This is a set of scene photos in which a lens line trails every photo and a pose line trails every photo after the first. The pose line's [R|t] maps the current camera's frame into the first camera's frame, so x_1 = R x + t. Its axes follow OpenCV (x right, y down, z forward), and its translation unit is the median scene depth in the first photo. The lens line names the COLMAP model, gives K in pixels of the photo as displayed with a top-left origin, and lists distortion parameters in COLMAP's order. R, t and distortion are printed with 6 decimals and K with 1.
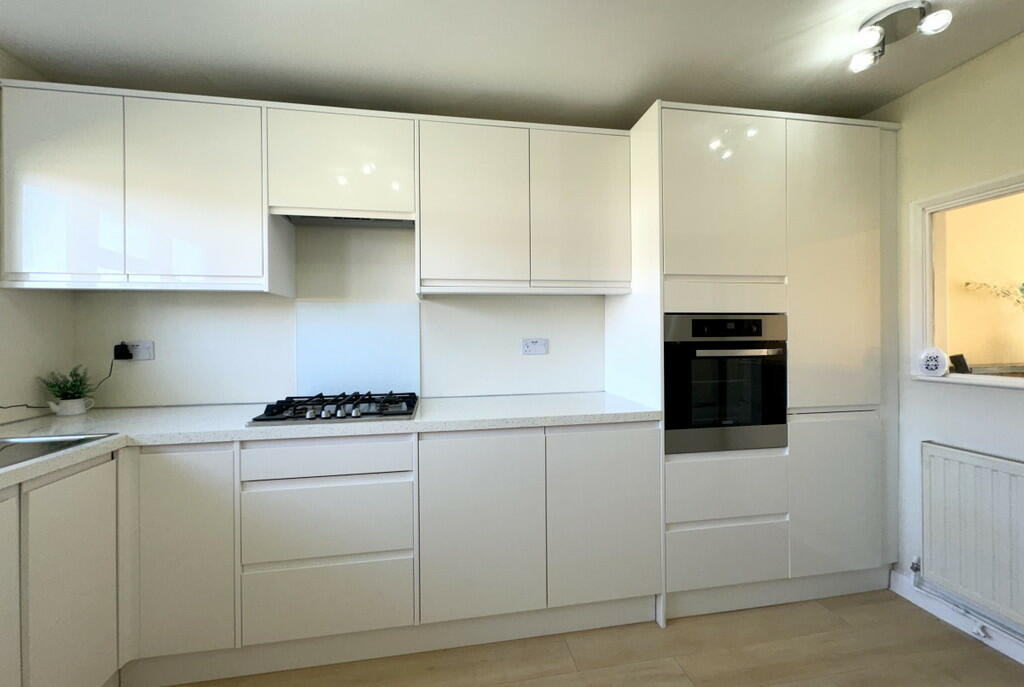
lens RADIAL K [[400.0, 0, 511.2], [0, 400.0, 341.5], [0, 0, 1]] dist [-0.000001, -0.000154]
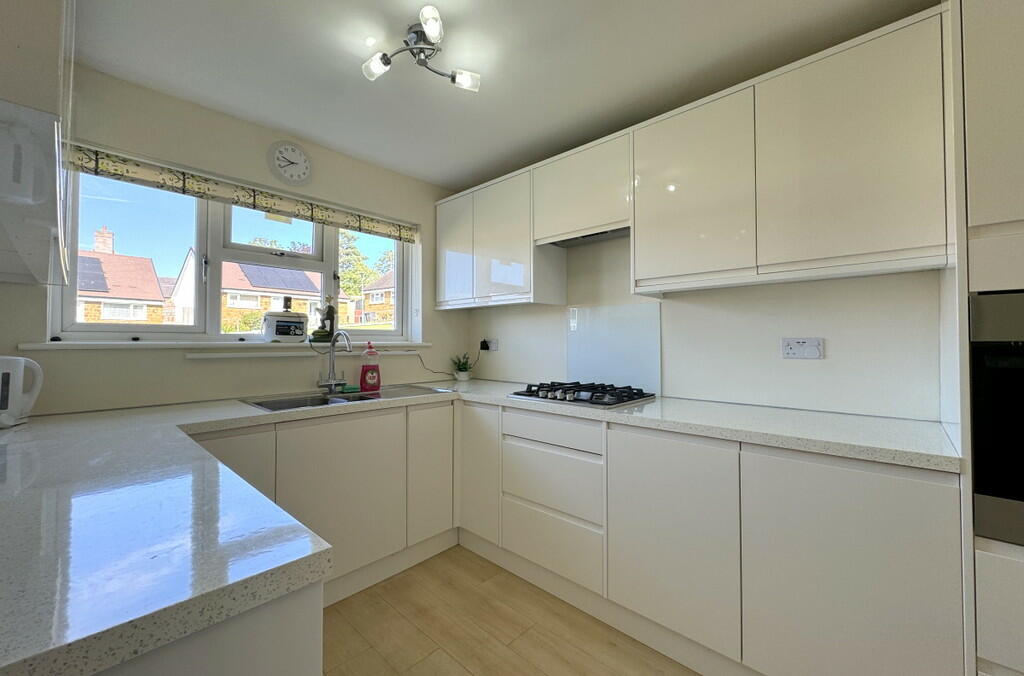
lens RADIAL K [[408.5, 0, 512.0], [0, 408.5, 338.0], [0, 0, 1]] dist [0.000874, -0.000001]
pose [[0.603138, 0.001648, -0.797635, 0.453832], [-0.014707, 0.999851, -0.009055, 0.010528], [0.797501, 0.017192, 0.603072, 0.099127]]
